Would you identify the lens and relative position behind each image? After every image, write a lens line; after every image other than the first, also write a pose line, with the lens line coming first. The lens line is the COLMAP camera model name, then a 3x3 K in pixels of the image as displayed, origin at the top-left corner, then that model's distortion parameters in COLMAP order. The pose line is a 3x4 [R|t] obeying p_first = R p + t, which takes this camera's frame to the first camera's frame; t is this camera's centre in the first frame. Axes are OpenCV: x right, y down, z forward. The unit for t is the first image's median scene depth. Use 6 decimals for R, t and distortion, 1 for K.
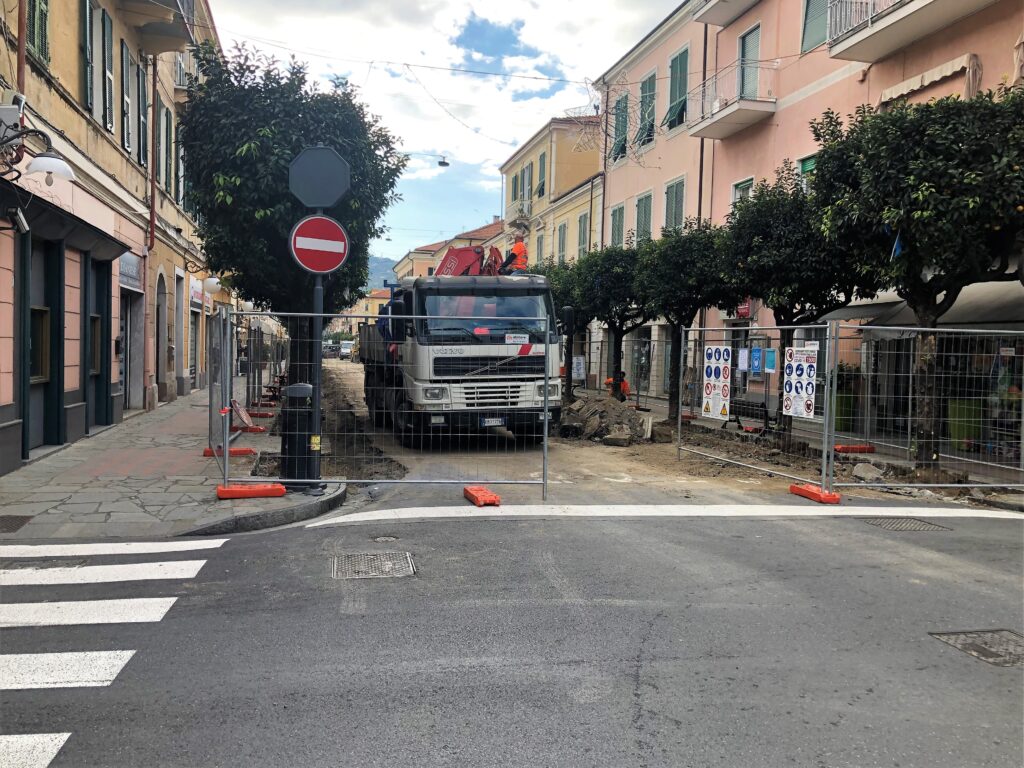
lens RADIAL K [[848.0, 0, 510.8], [0, 848.0, 384.6], [0, 0, 1]] dist [-0.010489, -0.006970]
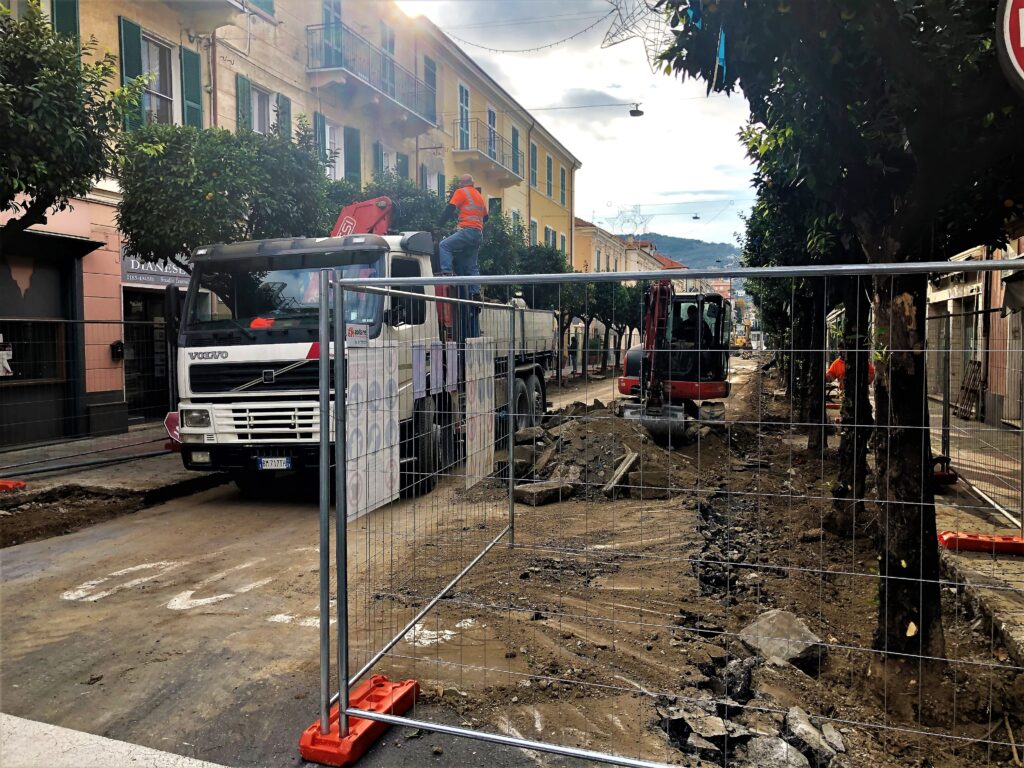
lens RADIAL K [[848.0, 0, 512.7], [0, 848.0, 383.4], [0, 0, 1]] dist [-0.010489, -0.006970]
pose [[0.868782, -0.002756, -0.495187, 0.463628], [0.001995, 0.999996, -0.002065, -0.015368], [0.495190, 0.000806, 0.868784, 0.532543]]
